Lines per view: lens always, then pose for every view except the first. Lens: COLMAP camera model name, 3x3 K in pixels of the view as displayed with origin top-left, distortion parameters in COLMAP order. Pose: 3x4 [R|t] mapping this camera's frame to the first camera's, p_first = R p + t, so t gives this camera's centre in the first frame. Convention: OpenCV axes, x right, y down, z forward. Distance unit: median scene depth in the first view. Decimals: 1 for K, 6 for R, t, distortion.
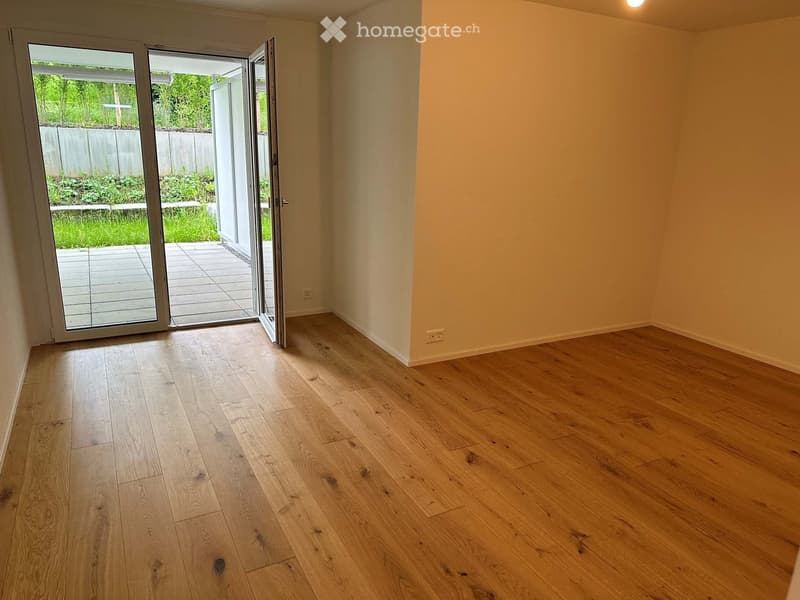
lens RADIAL K [[569.6, 0, 400.0], [0, 569.6, 300.0], [0, 0, 1]] dist [-0.000071, -0.003707]
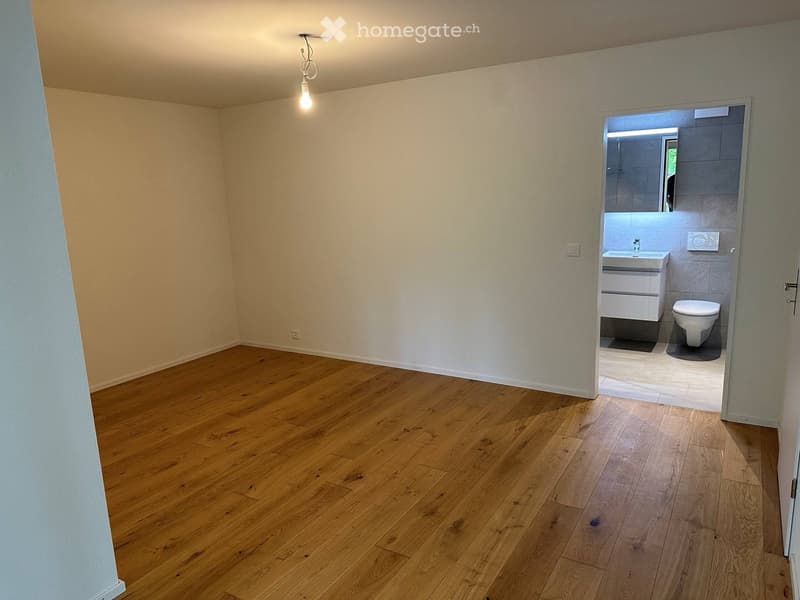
lens RADIAL K [[547.8, 0, 398.2], [0, 547.8, 309.7], [0, 0, 1]] dist [-0.019677, -0.003434]
pose [[-0.509530, -0.192590, 0.838623, -0.573077], [0.246430, 0.901141, 0.356674, -0.291481], [-0.824409, 0.388398, -0.411699, 0.934407]]
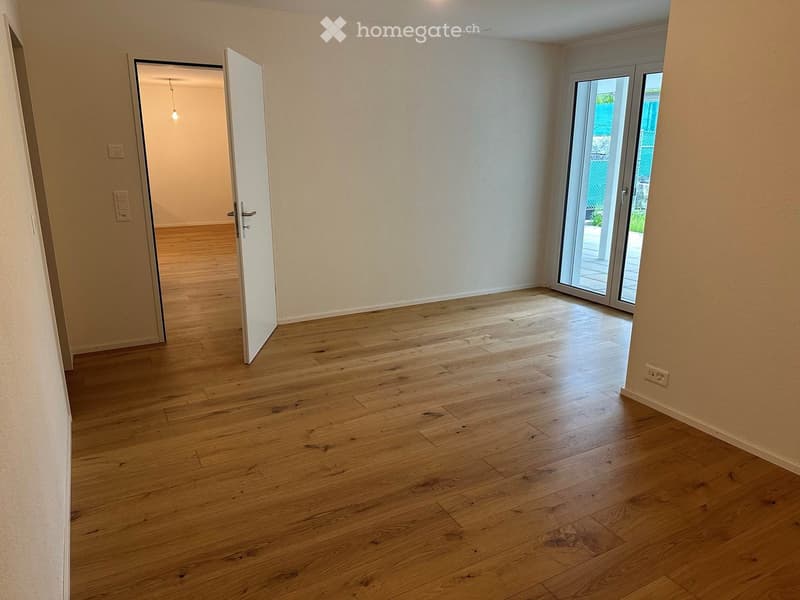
lens RADIAL K [[547.8, 0, 398.2], [0, 547.8, 309.7], [0, 0, 1]] dist [-0.019677, -0.003434]
pose [[0.010085, 0.260008, -0.965554, 0.854114], [-0.264804, 0.931824, 0.248159, -0.131990], [0.964250, 0.253180, 0.078249, 0.595130]]
